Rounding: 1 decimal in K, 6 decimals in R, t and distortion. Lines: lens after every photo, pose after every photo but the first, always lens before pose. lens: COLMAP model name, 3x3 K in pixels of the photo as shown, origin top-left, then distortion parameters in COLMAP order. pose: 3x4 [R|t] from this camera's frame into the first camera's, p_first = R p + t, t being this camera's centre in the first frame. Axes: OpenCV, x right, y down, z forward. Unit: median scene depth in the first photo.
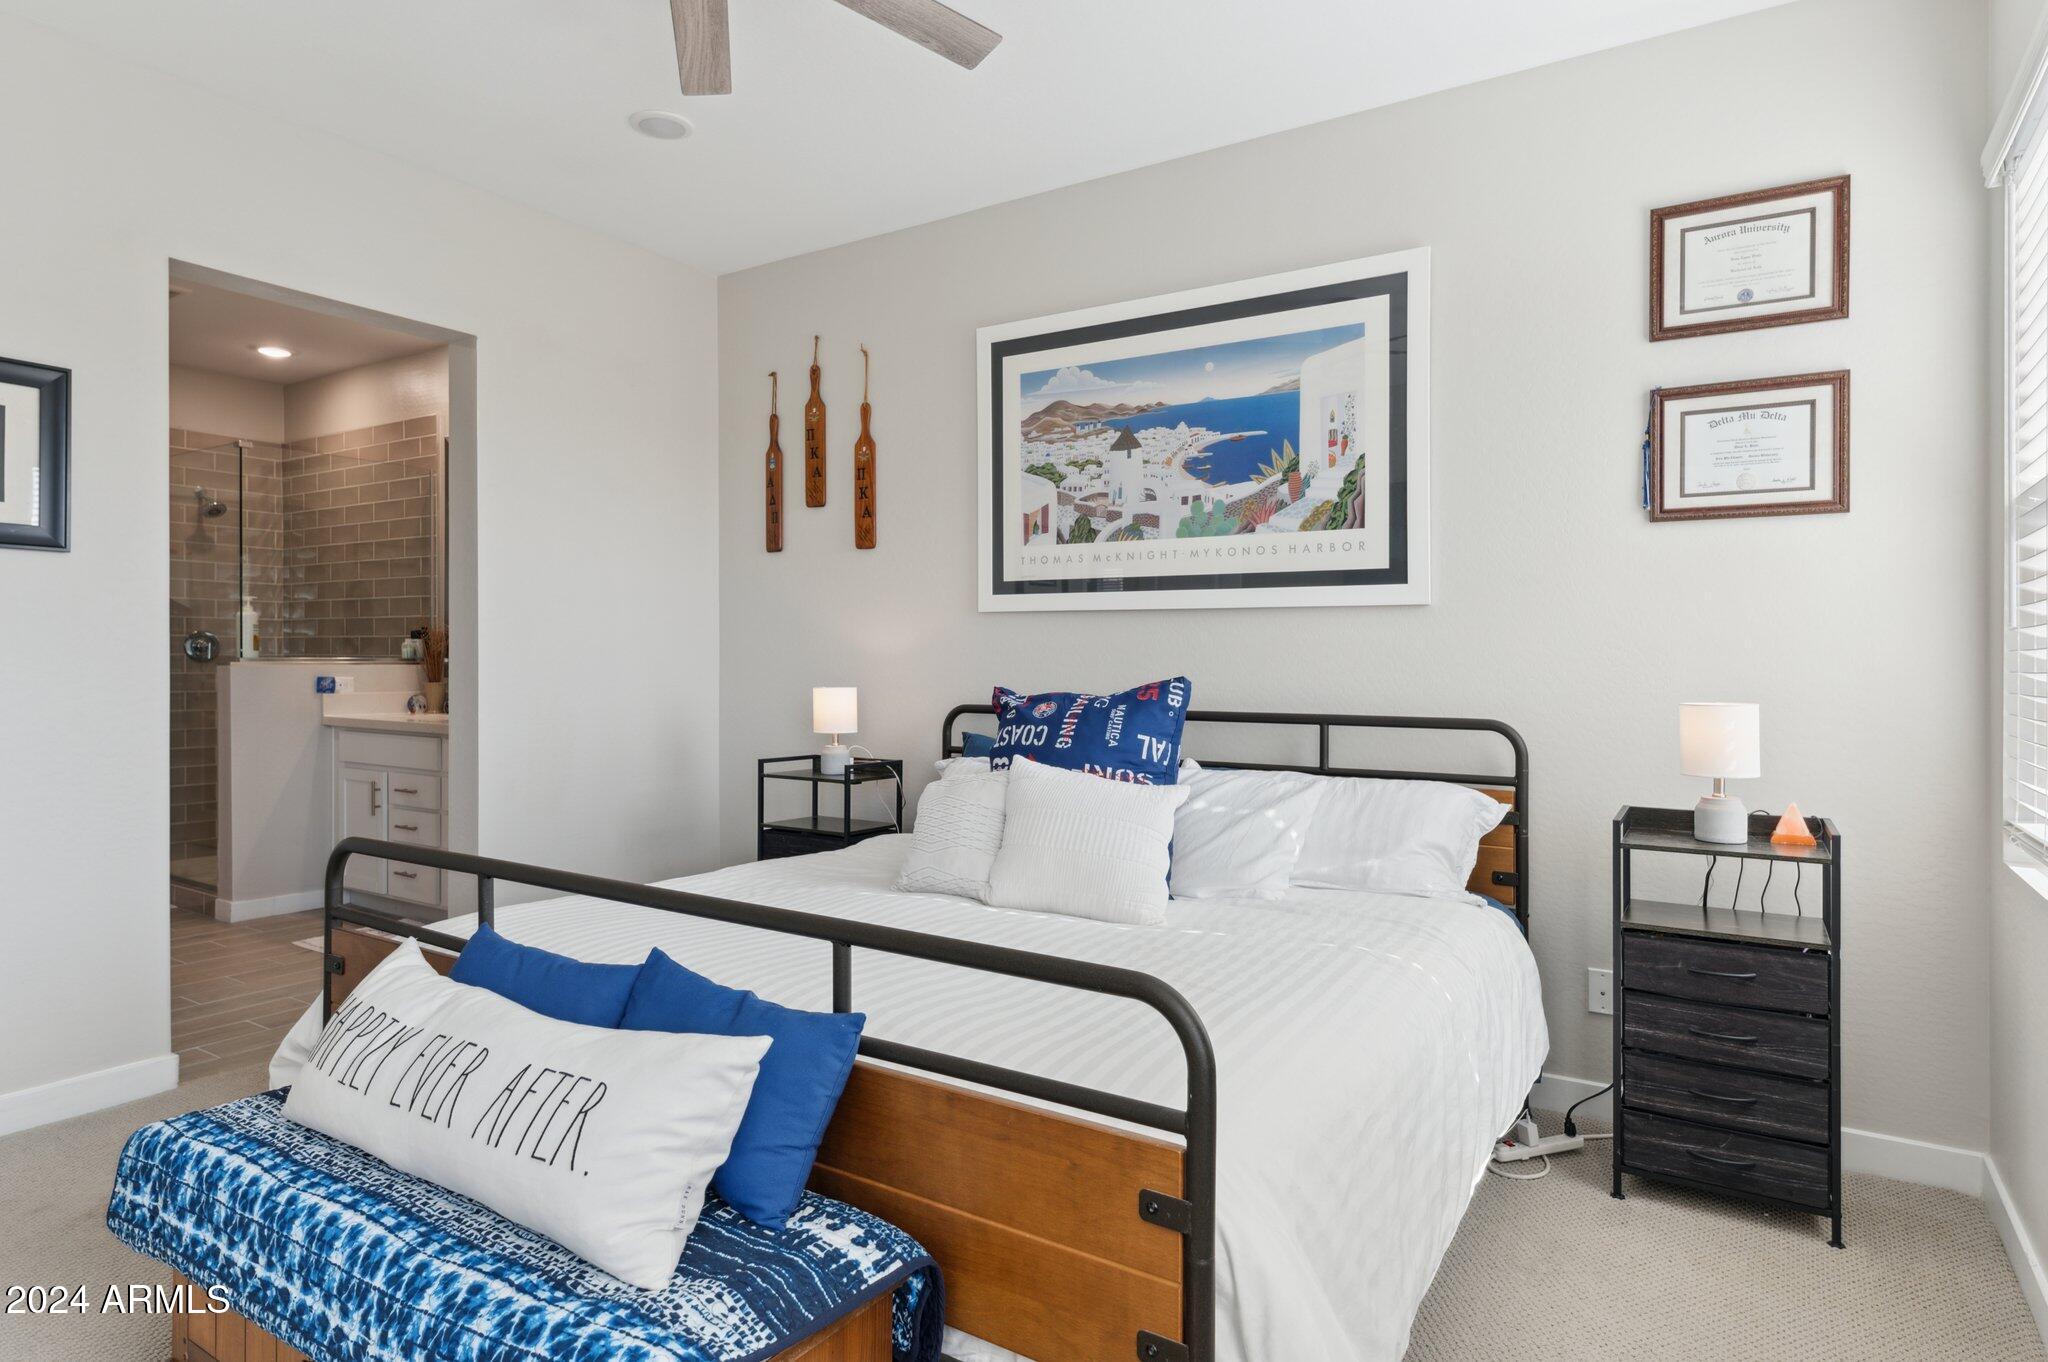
lens RADIAL K [[1162.2, 0, 1023.0], [0, 1162.2, 667.6], [0, 0, 1]] dist [0.006371, 0.001471]
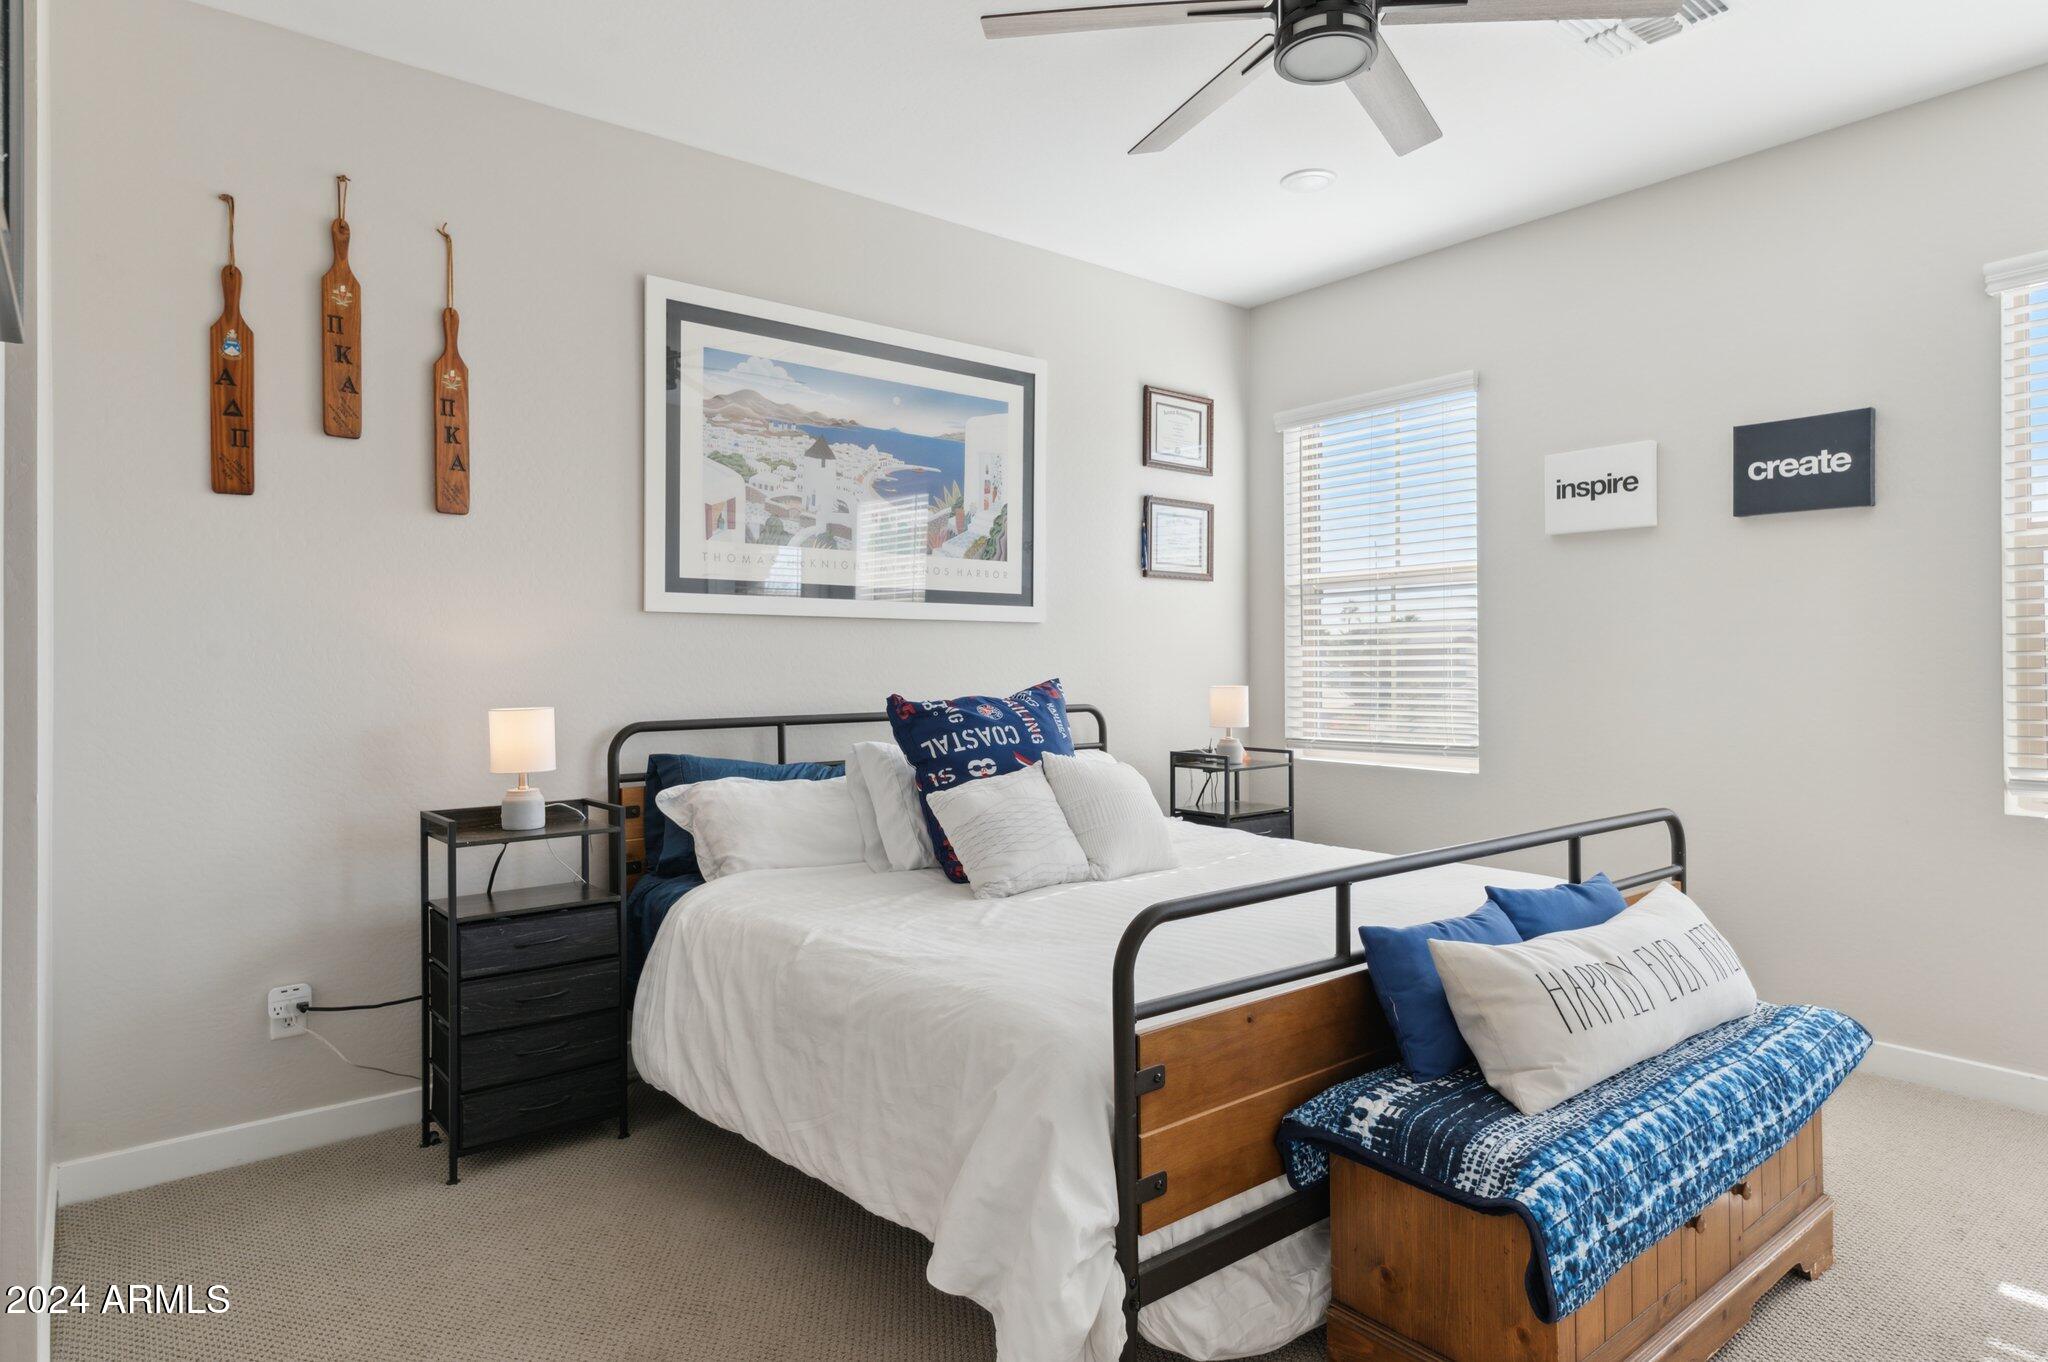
lens RADIAL K [[1162.2, 0, 1023.0], [0, 1162.2, 667.6], [0, 0, 1]] dist [0.006371, 0.001471]
pose [[0.301526, -0.009701, 0.953409, -0.831853], [0.015657, 0.999864, 0.005221, -0.008167], [-0.953329, 0.013353, 0.301637, 0.535216]]
